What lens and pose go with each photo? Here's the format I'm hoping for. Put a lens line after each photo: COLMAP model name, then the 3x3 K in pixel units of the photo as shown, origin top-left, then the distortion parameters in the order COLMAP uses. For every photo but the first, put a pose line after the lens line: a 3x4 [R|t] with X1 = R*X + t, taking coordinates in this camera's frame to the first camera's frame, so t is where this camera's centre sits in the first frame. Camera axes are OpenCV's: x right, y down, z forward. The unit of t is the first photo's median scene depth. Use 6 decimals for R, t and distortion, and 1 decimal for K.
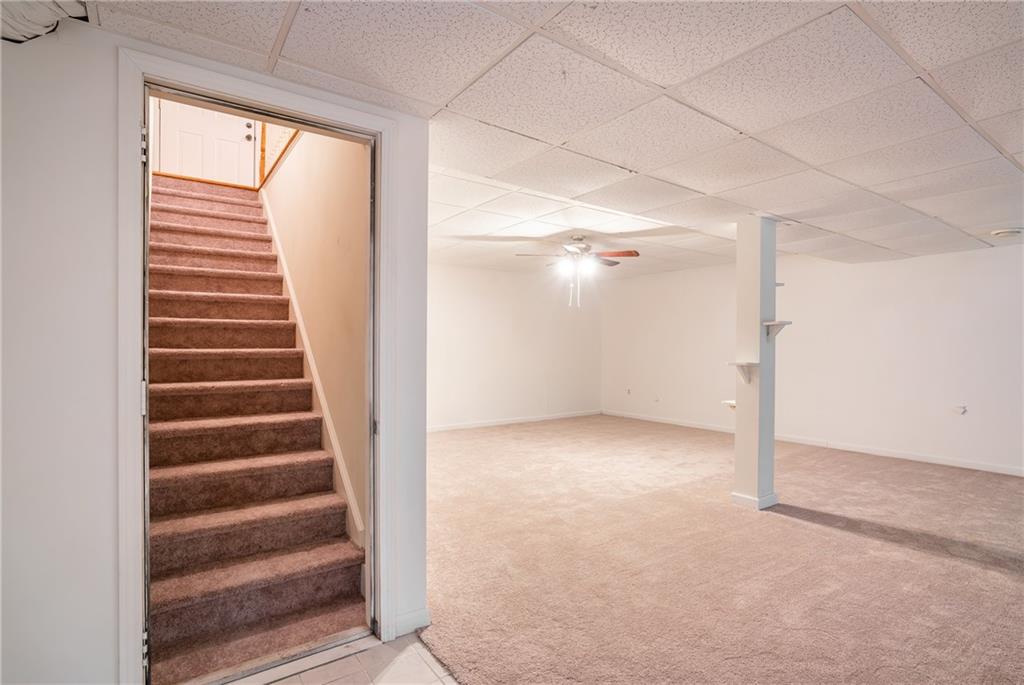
lens RADIAL K [[495.9, 0, 502.2], [0, 495.9, 342.1], [0, 0, 1]] dist [0.003211, 0.001319]
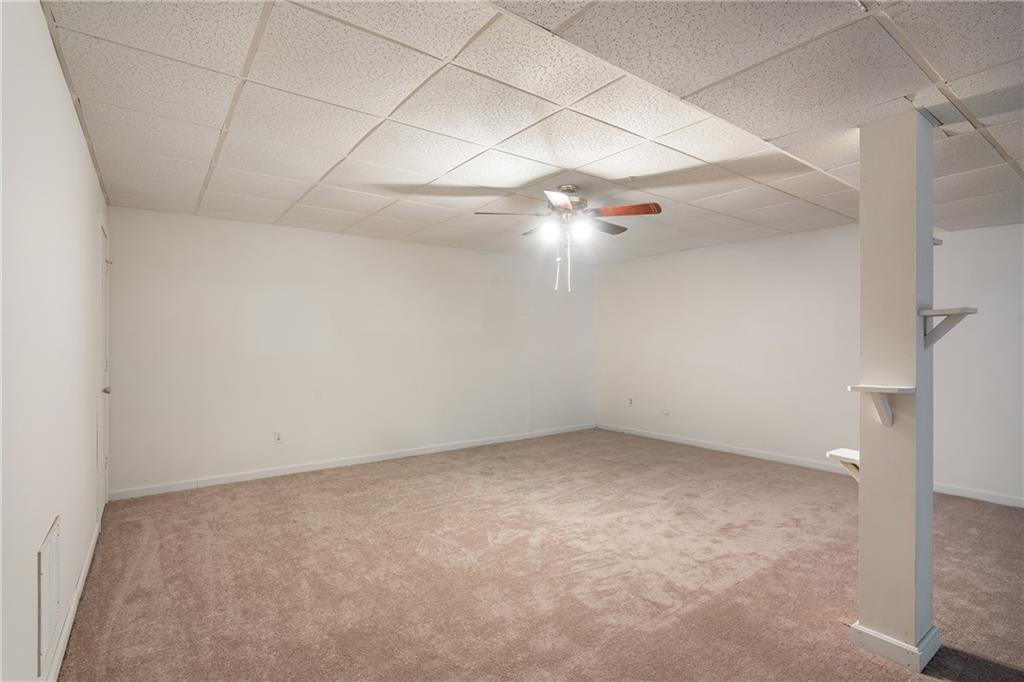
lens RADIAL K [[495.9, 0, 502.2], [0, 495.9, 340.6], [0, 0, 1]] dist [0.003211, 0.001319]
pose [[0.999714, -0.006102, 0.023125, 0.052427], [0.005886, 0.999938, 0.009410, -0.011655], [-0.023181, -0.009271, 0.999688, 0.364727]]
